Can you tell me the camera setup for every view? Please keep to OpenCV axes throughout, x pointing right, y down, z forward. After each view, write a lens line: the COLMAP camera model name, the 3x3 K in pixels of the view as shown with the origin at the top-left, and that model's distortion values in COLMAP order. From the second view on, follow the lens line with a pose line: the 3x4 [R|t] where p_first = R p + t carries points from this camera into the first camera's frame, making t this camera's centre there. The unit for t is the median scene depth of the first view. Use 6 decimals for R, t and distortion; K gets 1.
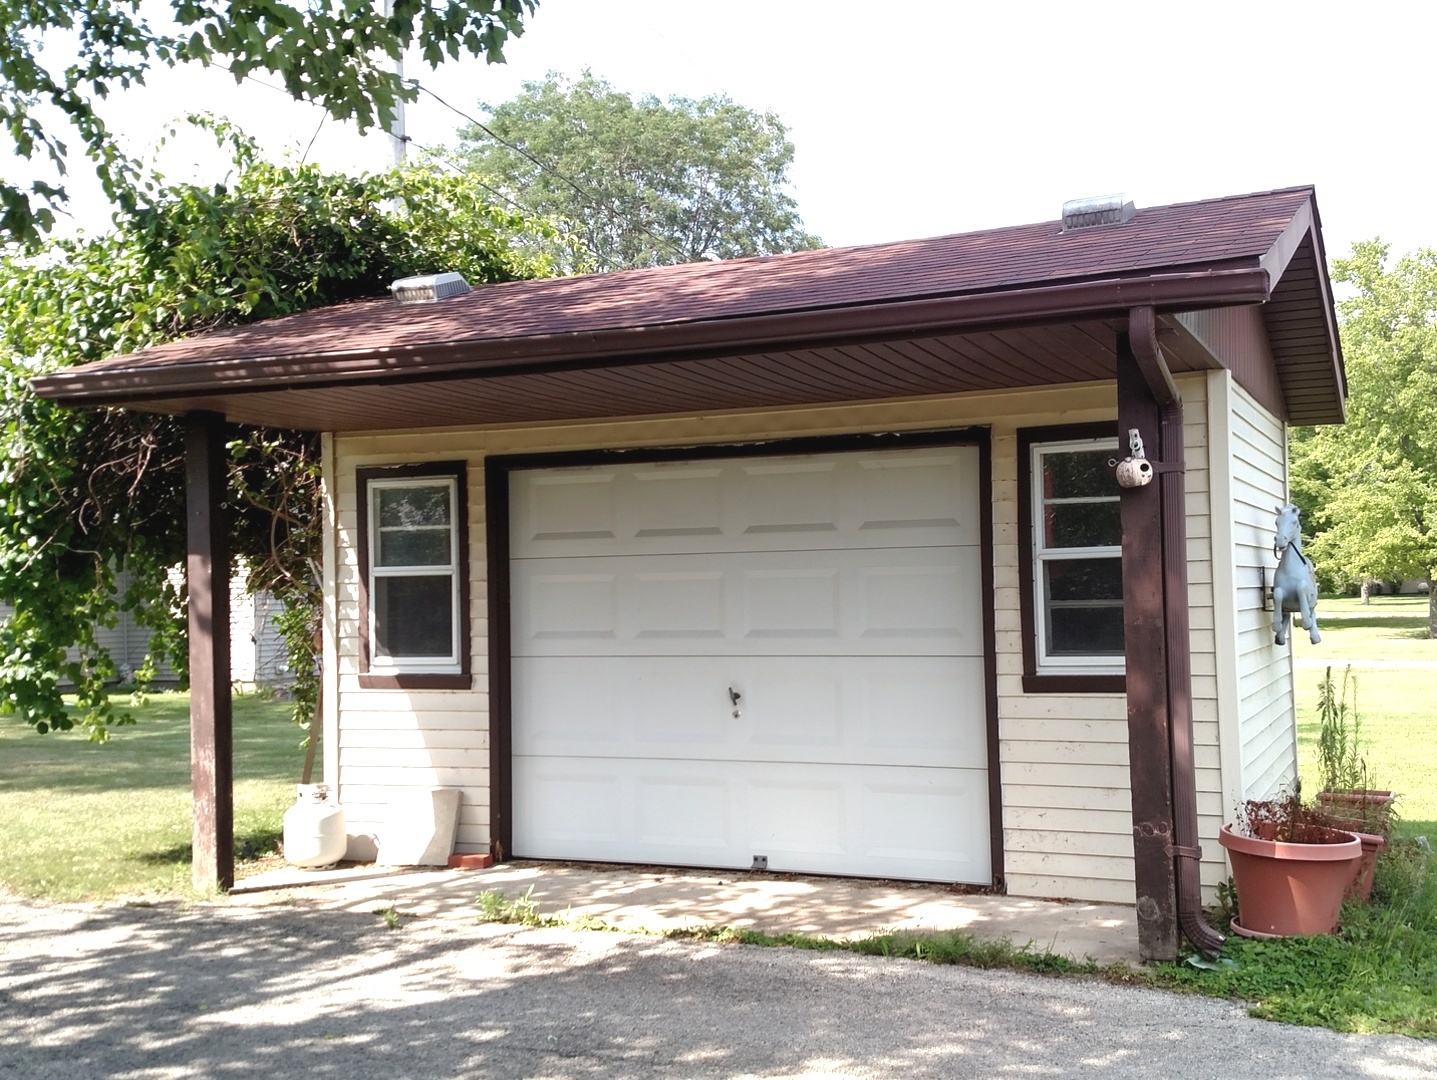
lens RADIAL K [[1324.5, 0, 718.5], [0, 1324.5, 540.0], [0, 0, 1]] dist [0.071487, -0.212566]
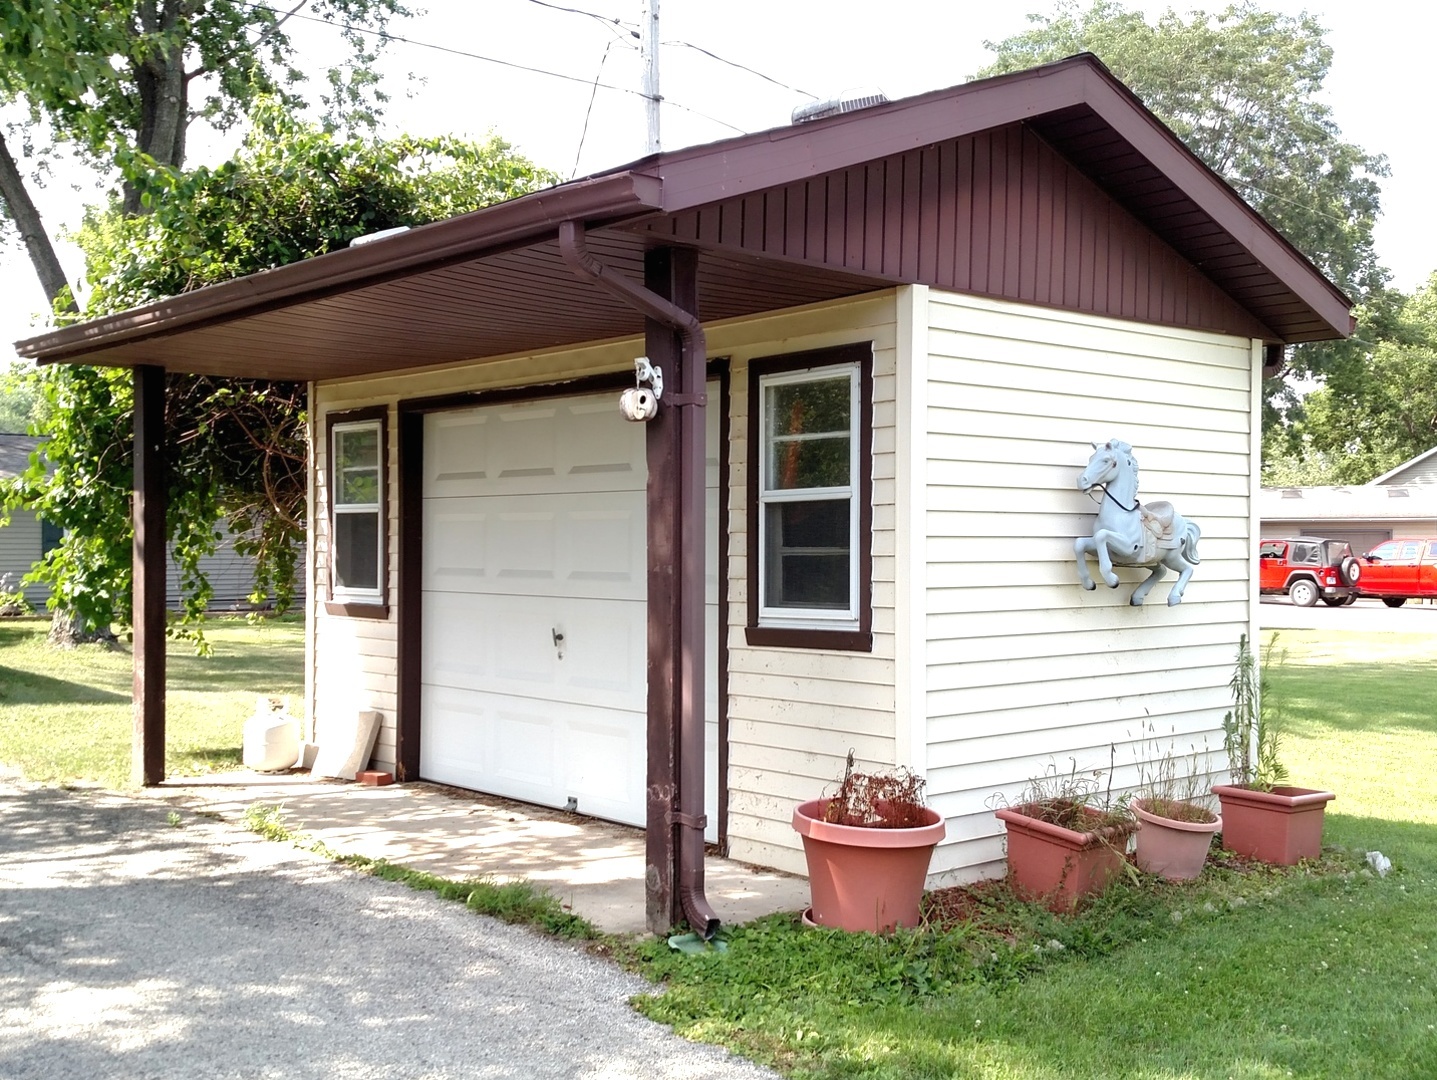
lens RADIAL K [[1339.7, 0, 718.5], [0, 1339.7, 540.0], [0, 0, 1]] dist [0.060614, -0.214101]
pose [[0.920452, 0.022524, -0.390206, 0.482278], [-0.007828, 0.999200, 0.039213, 0.003934], [0.390778, -0.033039, 0.919892, 0.112507]]
